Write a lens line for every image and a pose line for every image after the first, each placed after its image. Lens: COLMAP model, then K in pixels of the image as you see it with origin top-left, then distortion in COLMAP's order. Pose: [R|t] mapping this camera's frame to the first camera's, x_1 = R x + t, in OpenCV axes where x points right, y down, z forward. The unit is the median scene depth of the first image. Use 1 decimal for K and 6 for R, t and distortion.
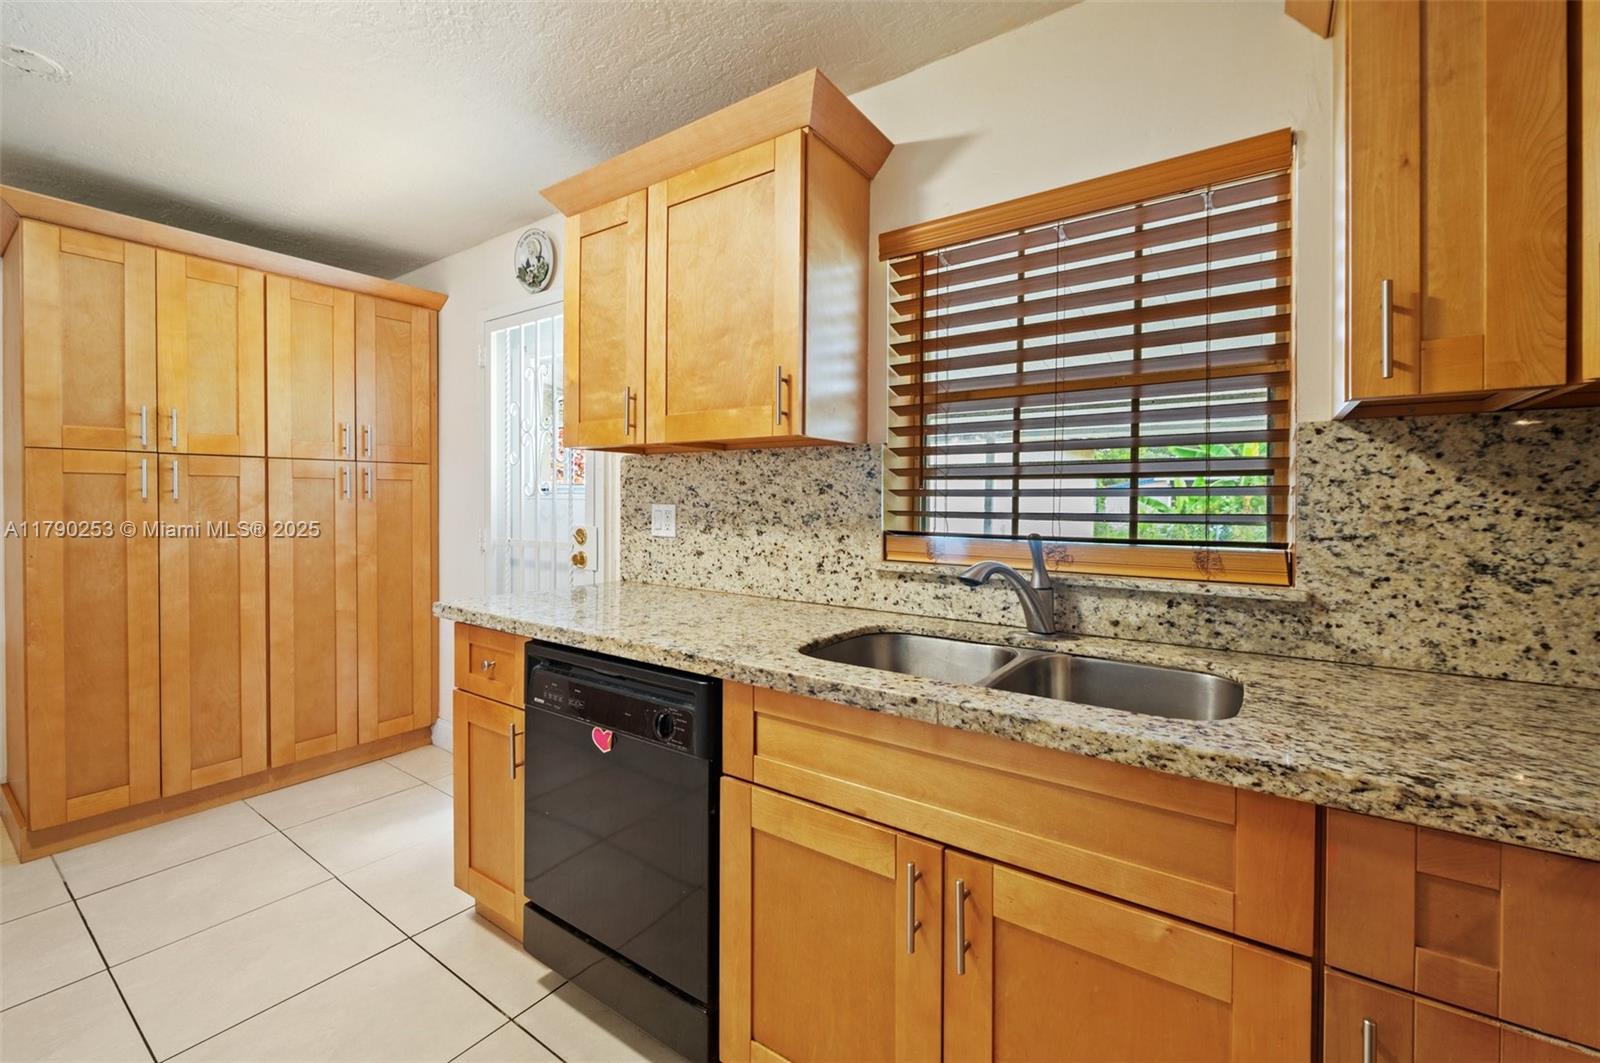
lens RADIAL K [[650.9, 0, 808.3], [0, 650.9, 493.2], [0, 0, 1]] dist [-0.004380, 0.000599]
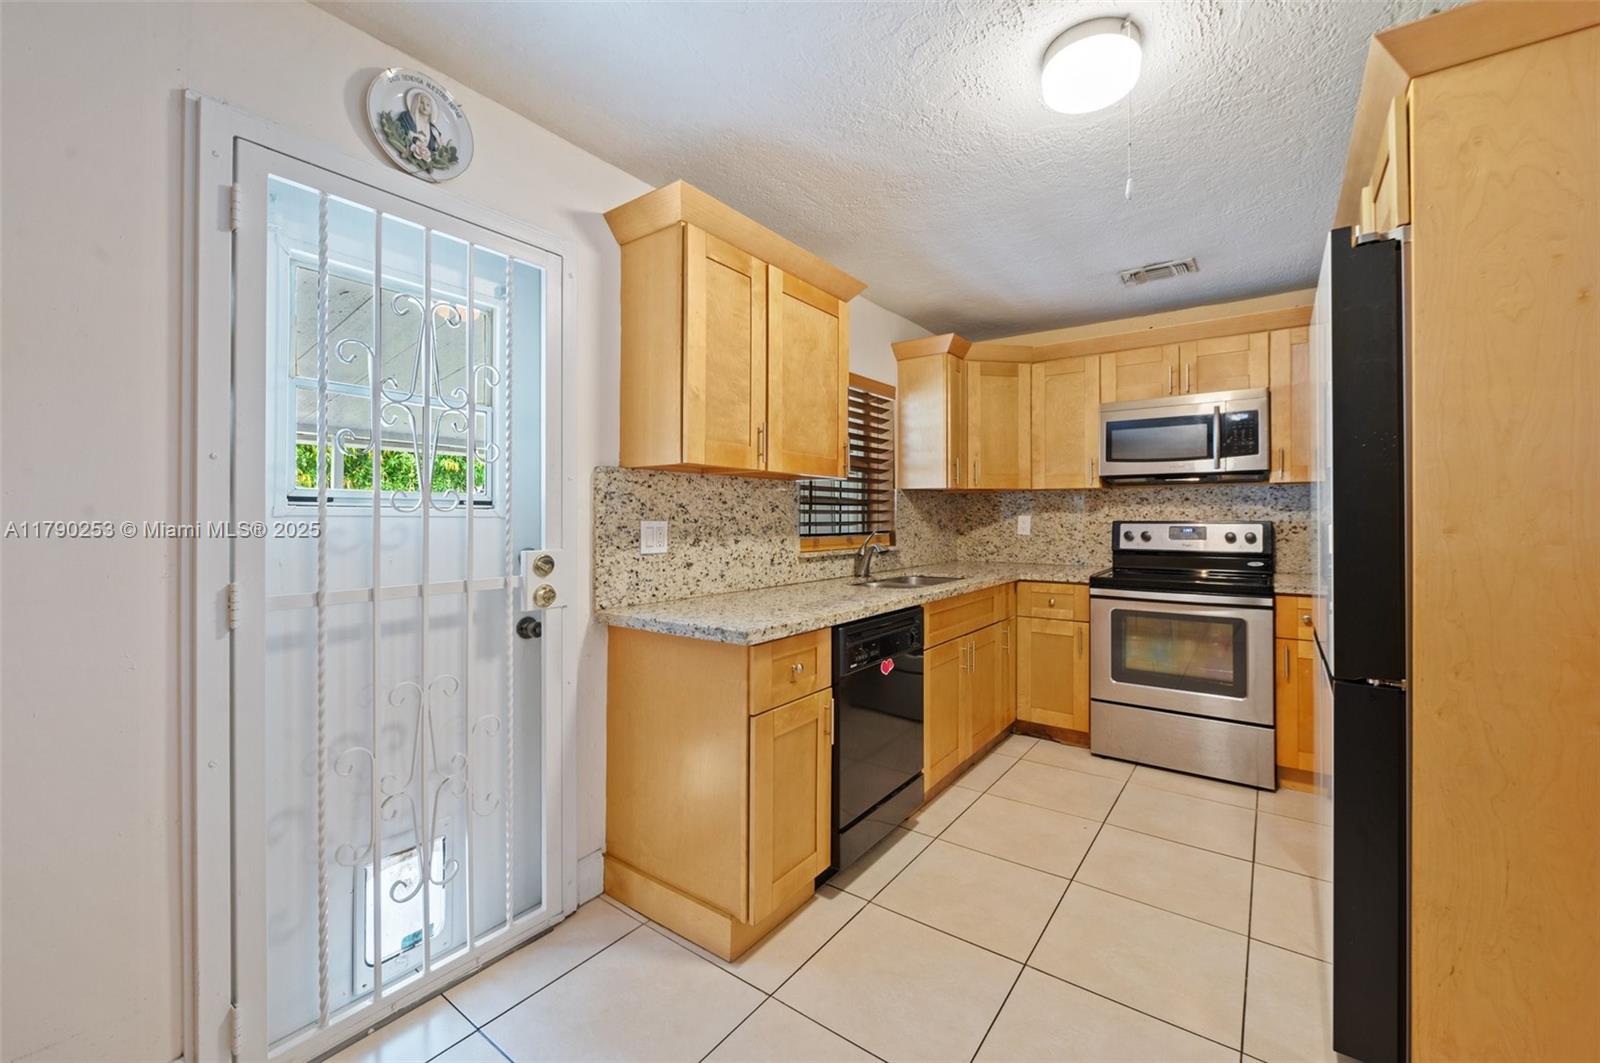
lens RADIAL K [[650.9, 0, 819.5], [0, 650.9, 514.2], [0, 0, 1]] dist [-0.004380, 0.000599]
pose [[0.017219, 0.001882, 0.999850, -1.357860], [-0.004760, 0.999987, -0.001800, 0.008011], [-0.999840, -0.004728, 0.017227, 0.814241]]
